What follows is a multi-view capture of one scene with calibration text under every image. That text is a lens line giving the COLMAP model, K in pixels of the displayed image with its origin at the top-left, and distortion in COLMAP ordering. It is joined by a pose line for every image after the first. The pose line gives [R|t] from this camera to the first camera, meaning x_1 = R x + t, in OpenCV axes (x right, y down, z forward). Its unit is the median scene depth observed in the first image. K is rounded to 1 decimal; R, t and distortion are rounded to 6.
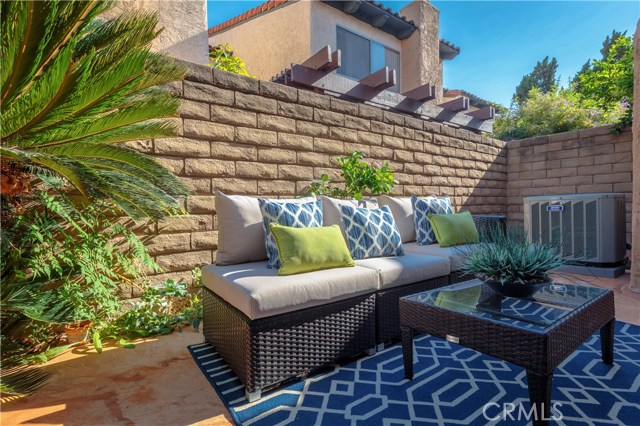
lens RADIAL K [[296.7, 0, 320.0], [0, 296.7, 213.0], [0, 0, 1]] dist [0.000792, 0.000216]
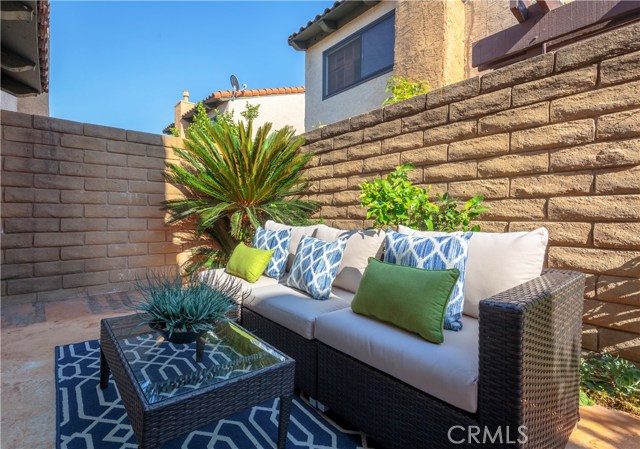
lens RADIAL K [[317.6, 0, 320.0], [0, 317.6, 224.5], [0, 0, 1]] dist [0.000040, -0.000354]
pose [[0.080067, 0.042547, -0.995881, 0.846620], [-0.030901, 0.998714, 0.040184, -0.076636], [0.996310, 0.027556, 0.081279, 0.669492]]
